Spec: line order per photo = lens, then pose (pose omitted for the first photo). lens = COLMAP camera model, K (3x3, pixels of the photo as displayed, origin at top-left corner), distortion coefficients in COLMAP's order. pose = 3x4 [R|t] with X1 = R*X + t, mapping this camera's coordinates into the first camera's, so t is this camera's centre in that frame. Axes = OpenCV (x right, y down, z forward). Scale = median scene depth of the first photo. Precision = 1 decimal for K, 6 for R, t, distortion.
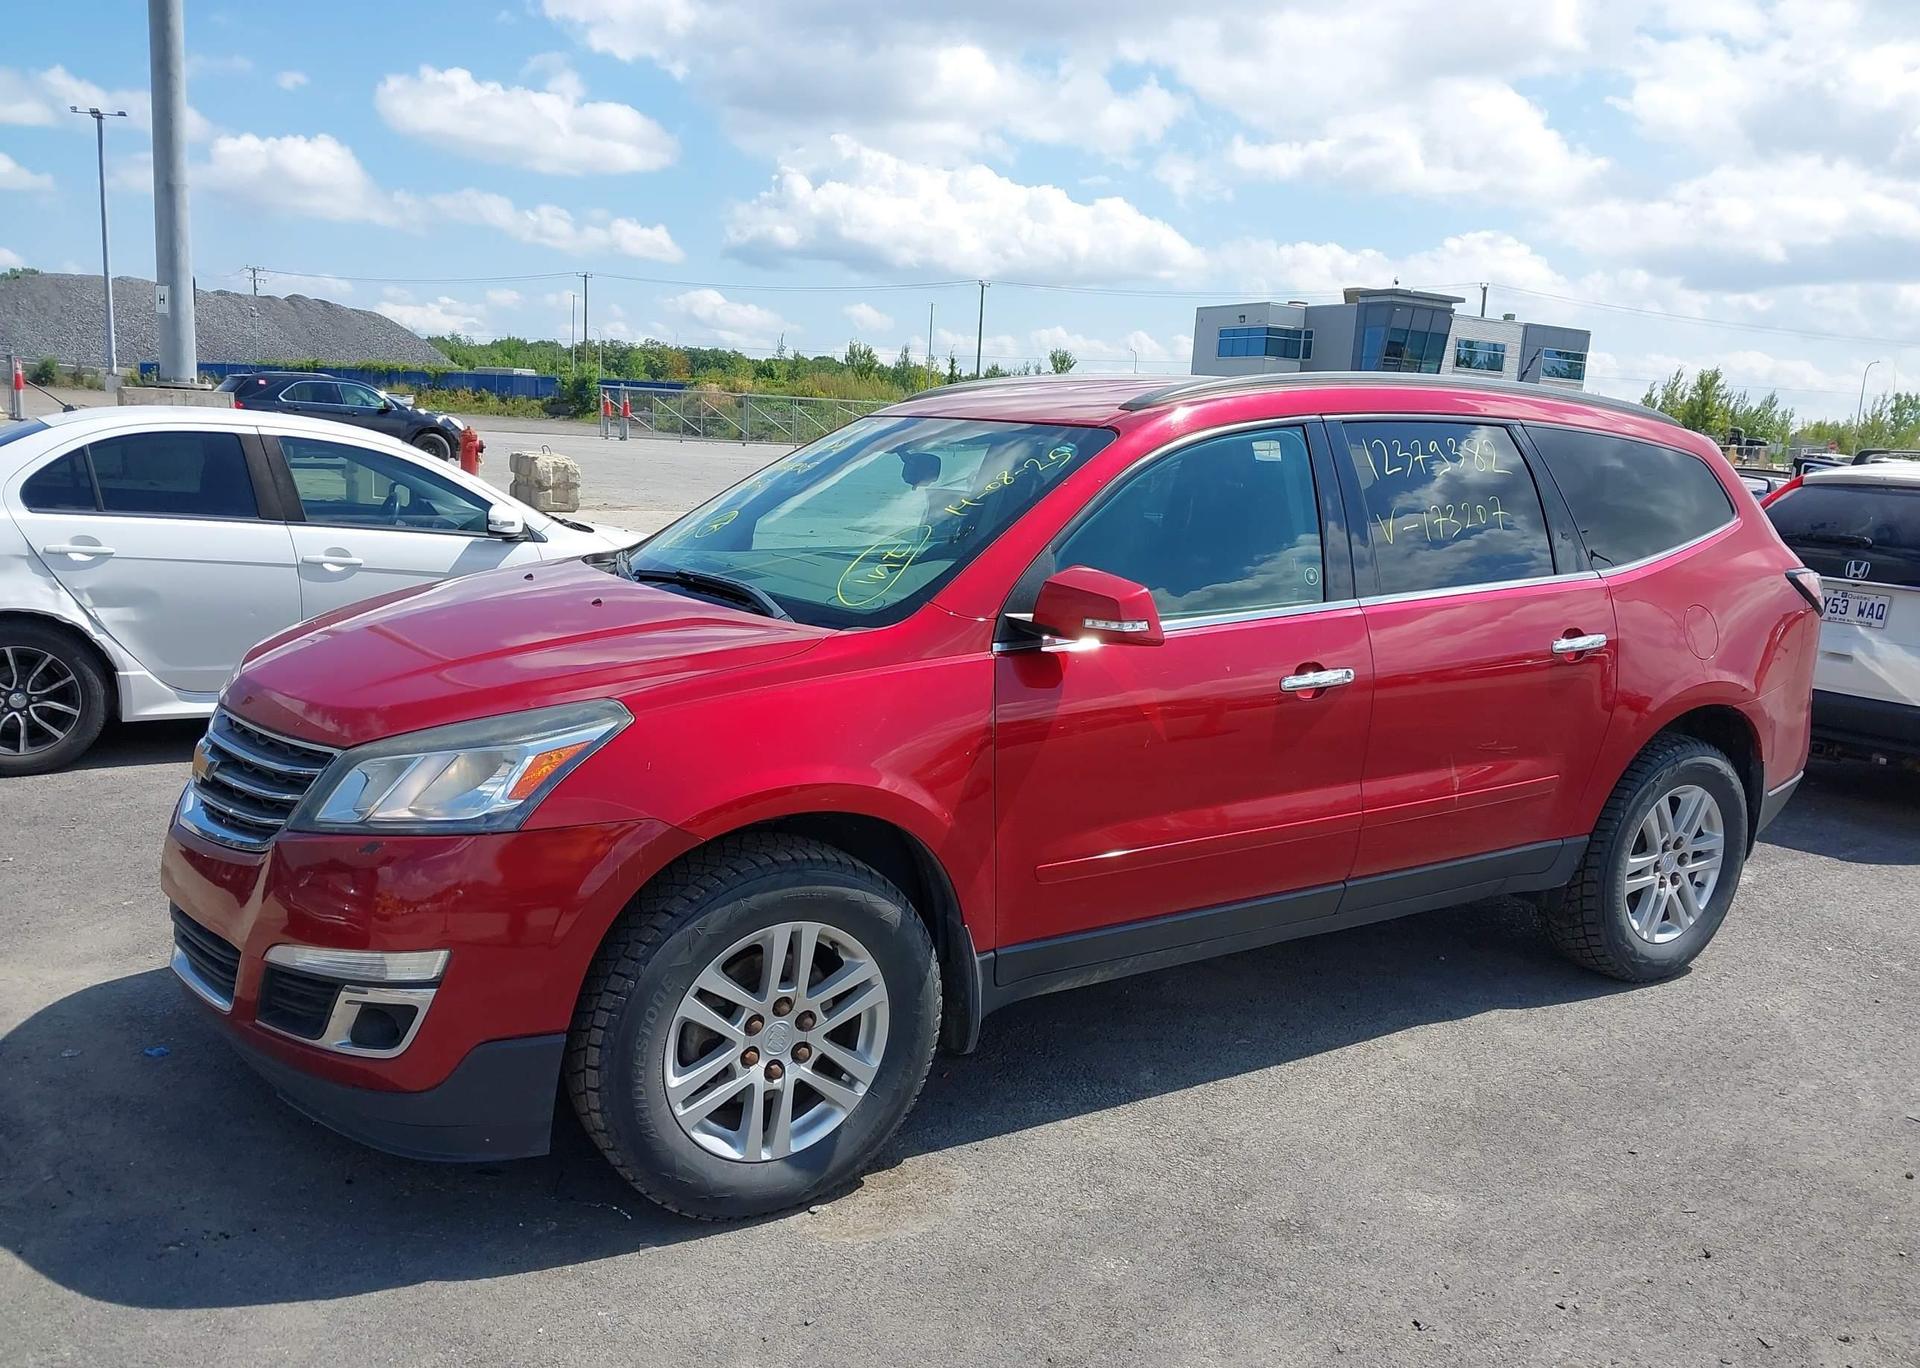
lens RADIAL K [[1521.6, 0, 951.9], [0, 1521.6, 694.1], [0, 0, 1]] dist [0.009547, -0.009403]
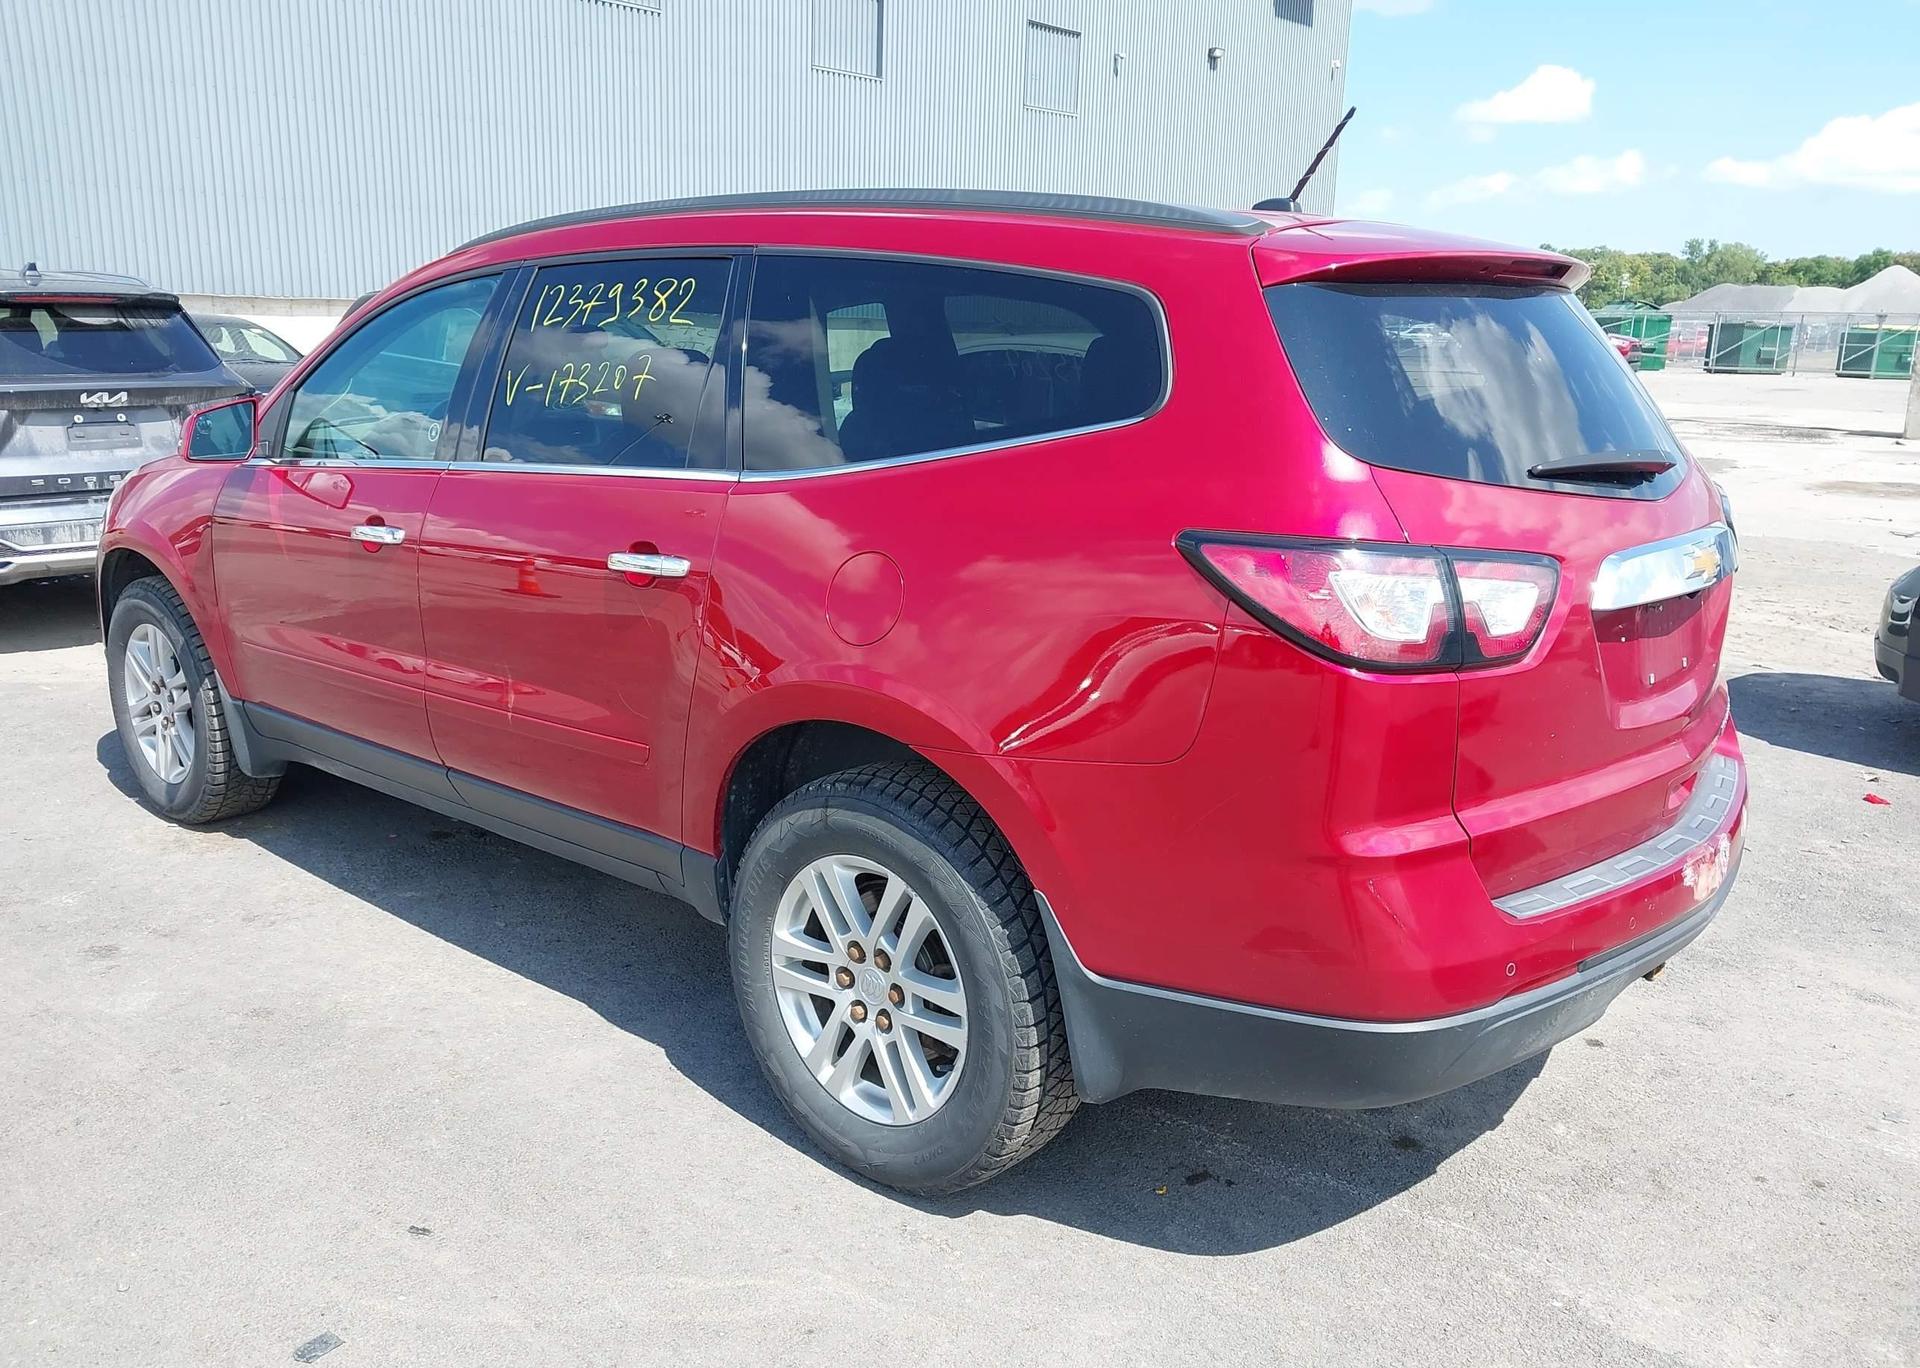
lens RADIAL K [[1520.7, 0, 965.0], [0, 1520.7, 692.2], [0, 0, 1]] dist [0.094715, -0.161657]
pose [[0.282796, 0.184763, -0.941217, 1.453454], [-0.174626, 0.974791, 0.138886, -0.127974], [0.943150, 0.125085, 0.307931, 1.194104]]
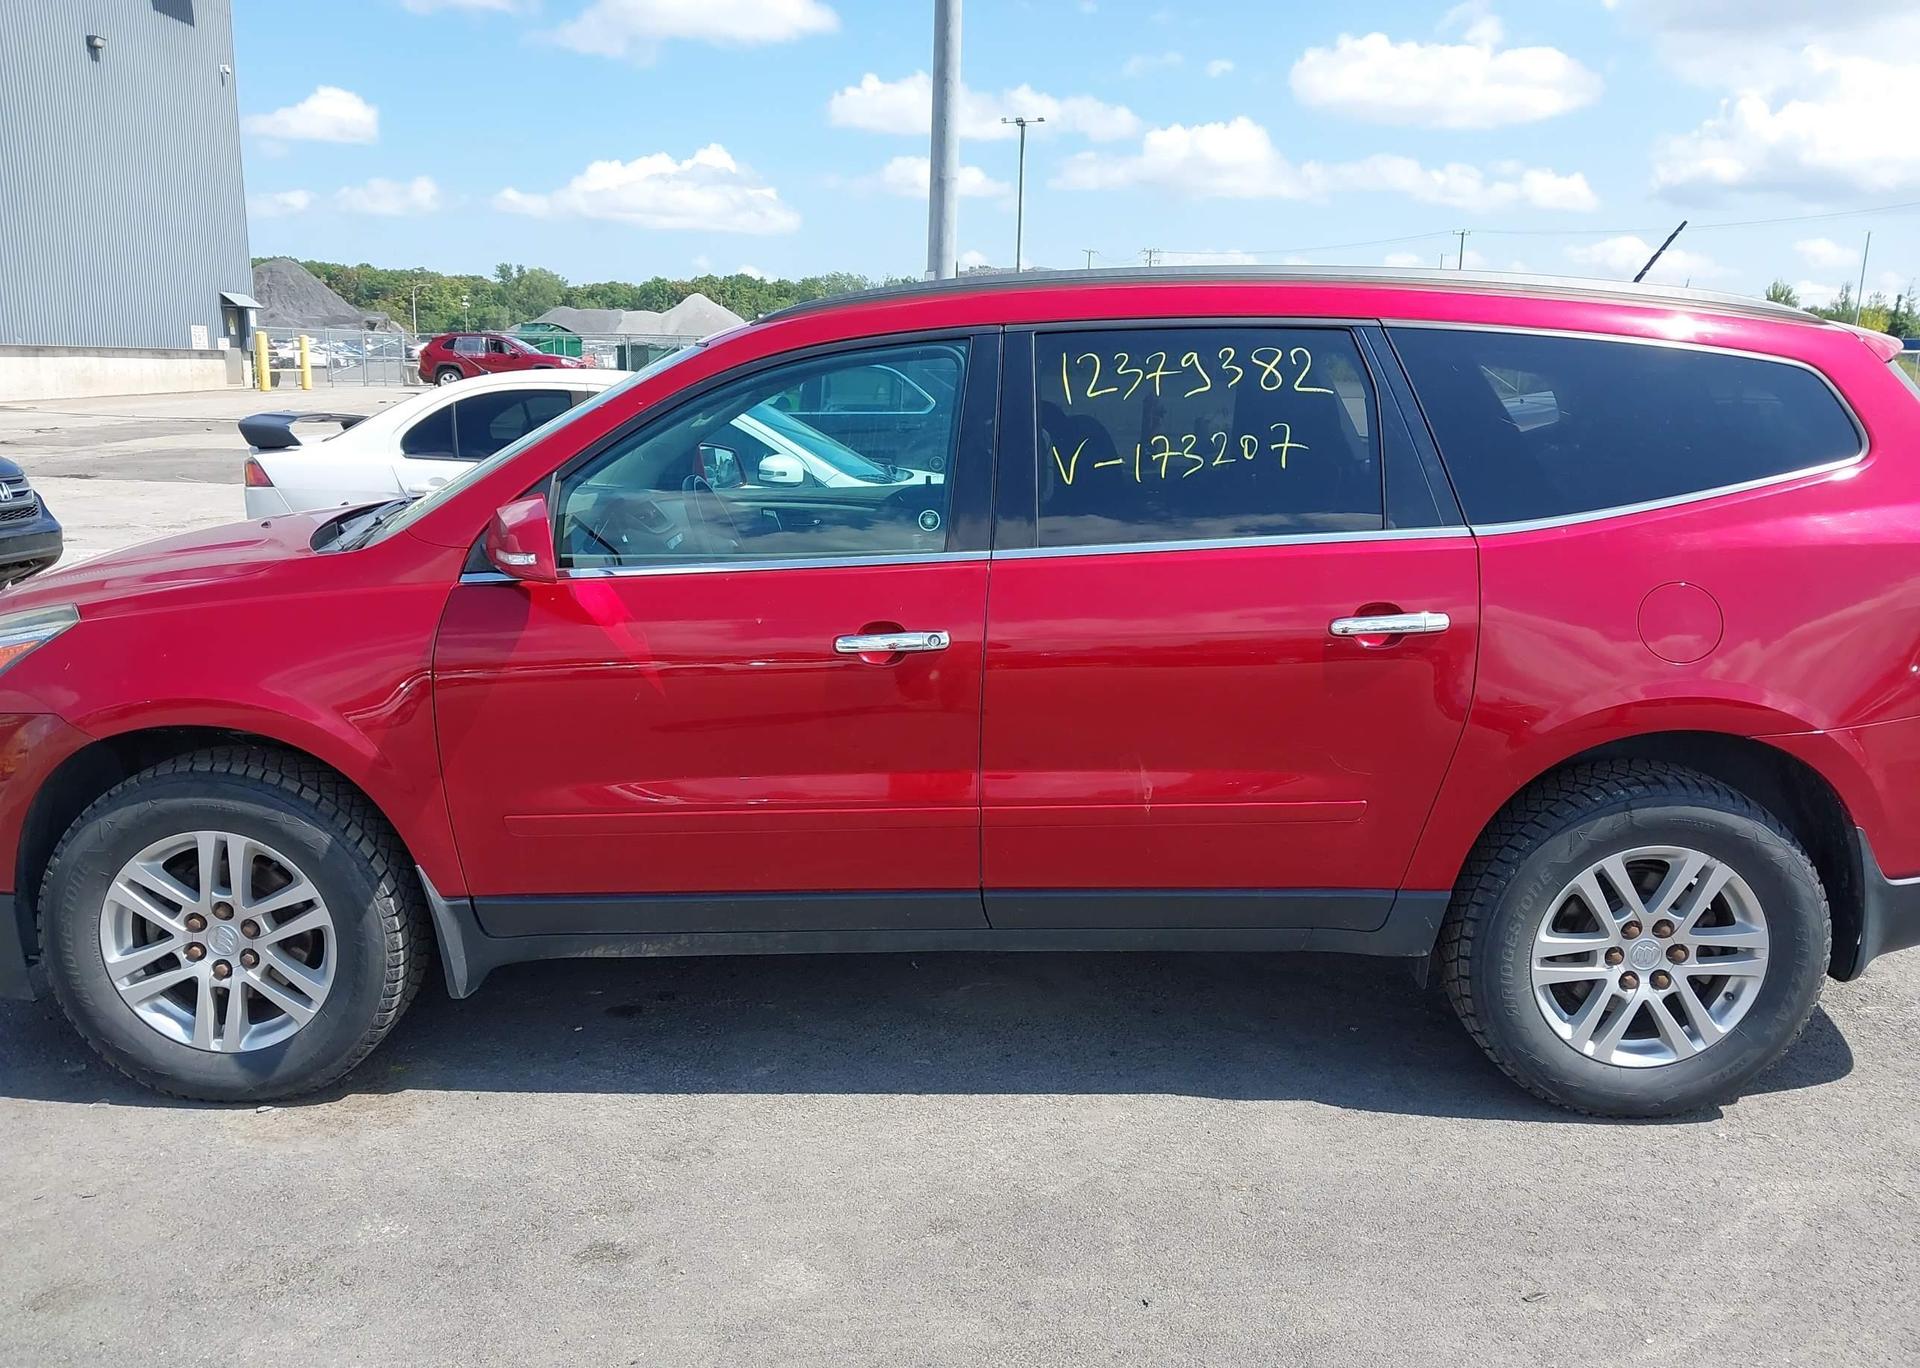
lens RADIAL K [[1521.6, 0, 951.9], [0, 1521.6, 694.1], [0, 0, 1]] dist [0.009547, -0.009403]
pose [[0.846461, 0.081036, -0.526248, 0.797445], [-0.069324, 0.996711, 0.041975, -0.021183], [0.527918, 0.000951, 0.849295, 0.346550]]
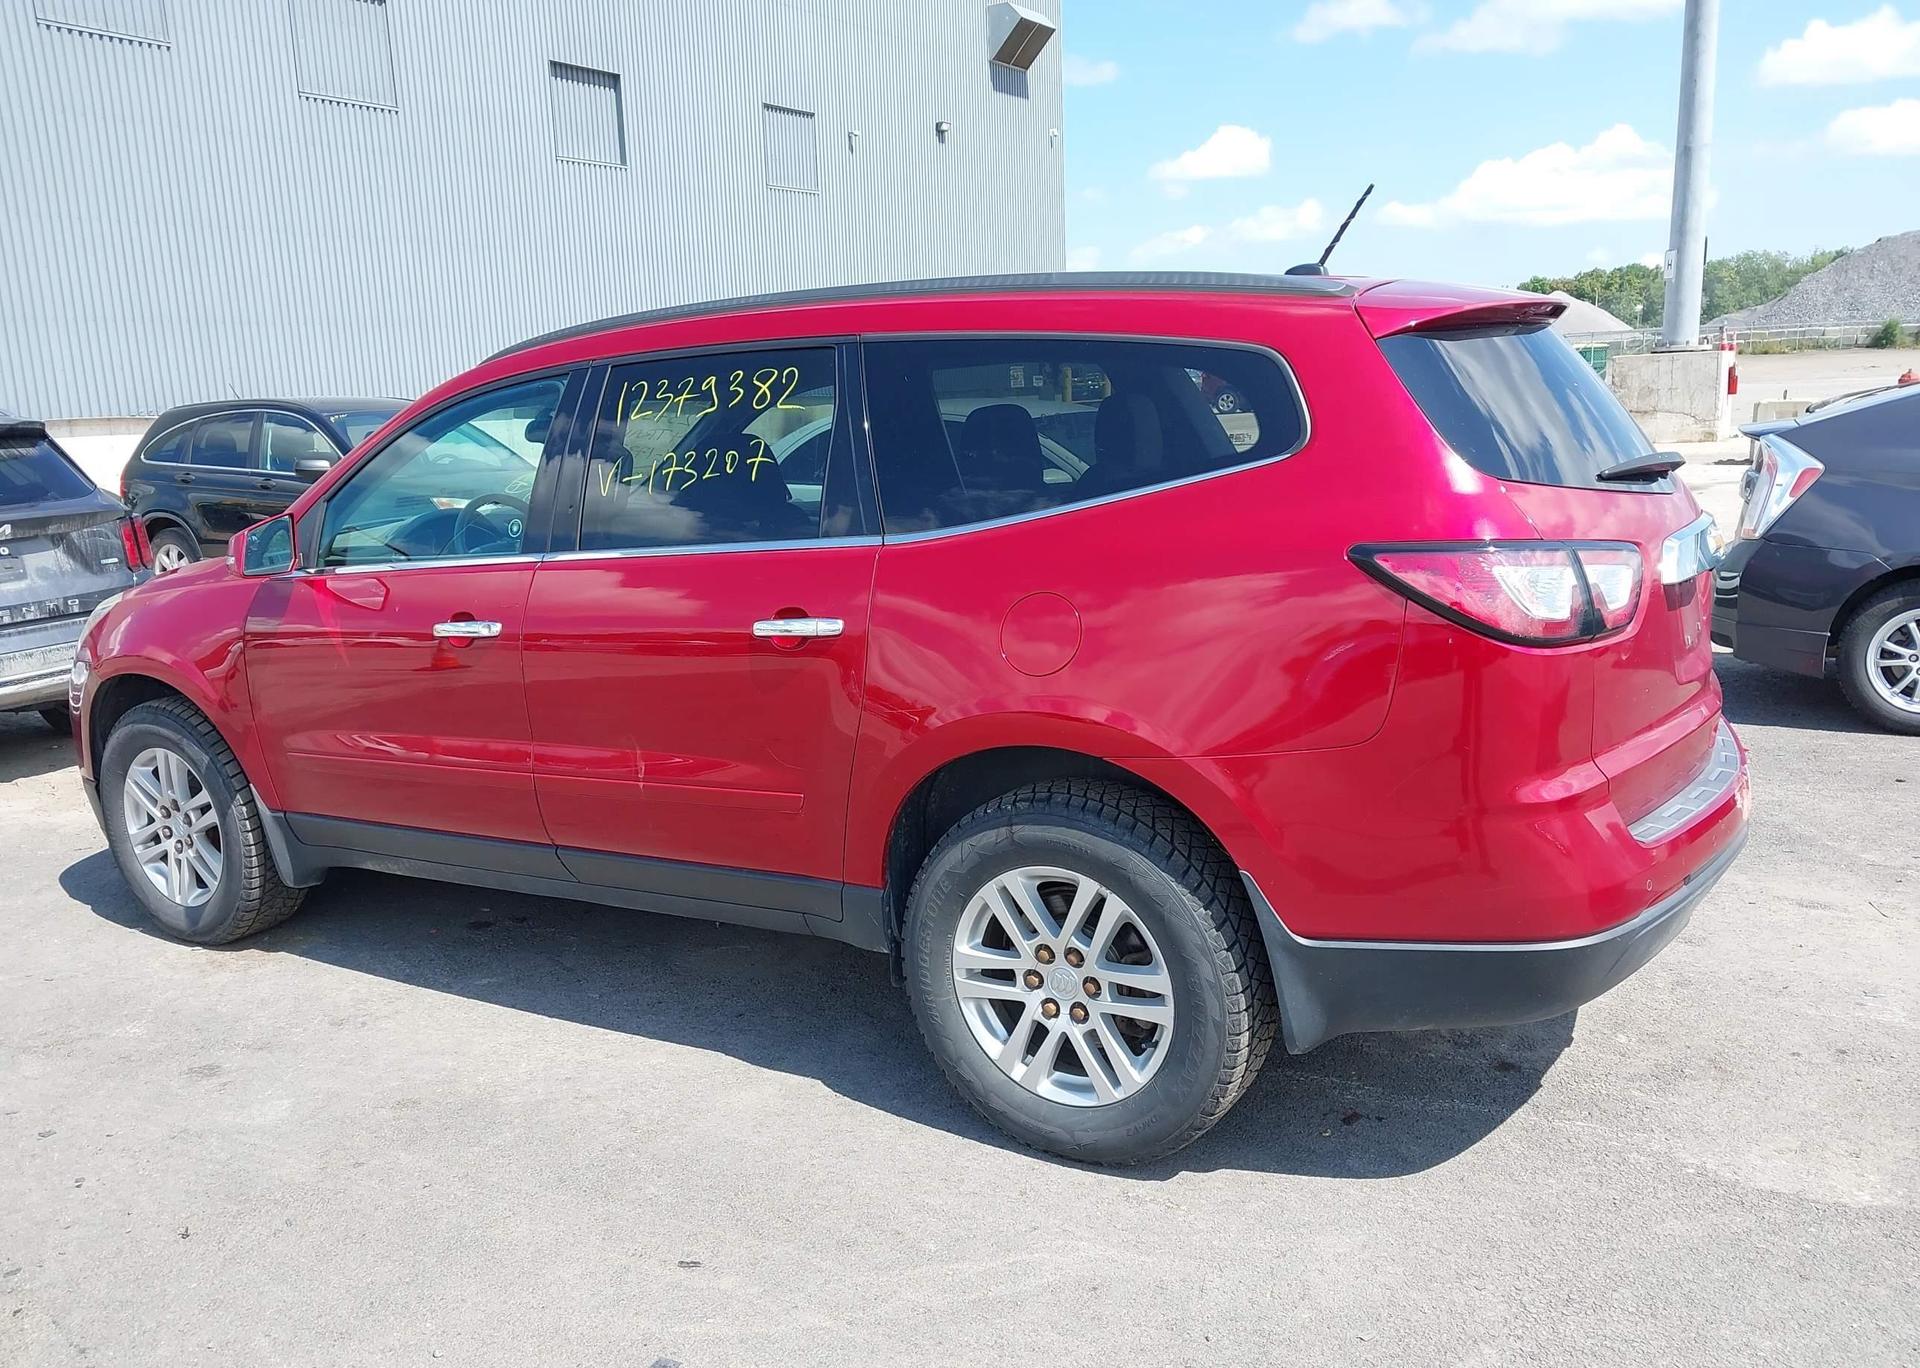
lens RADIAL K [[1512.4, 0, 960.0], [0, 1512.4, 684.0], [0, 0, 1]] dist [0.104809, -0.178495]
pose [[0.437171, 0.106159, -0.893091, 1.459885], [-0.090203, 0.993178, 0.073901, -0.088580], [0.894843, 0.048252, 0.443765, 0.945563]]
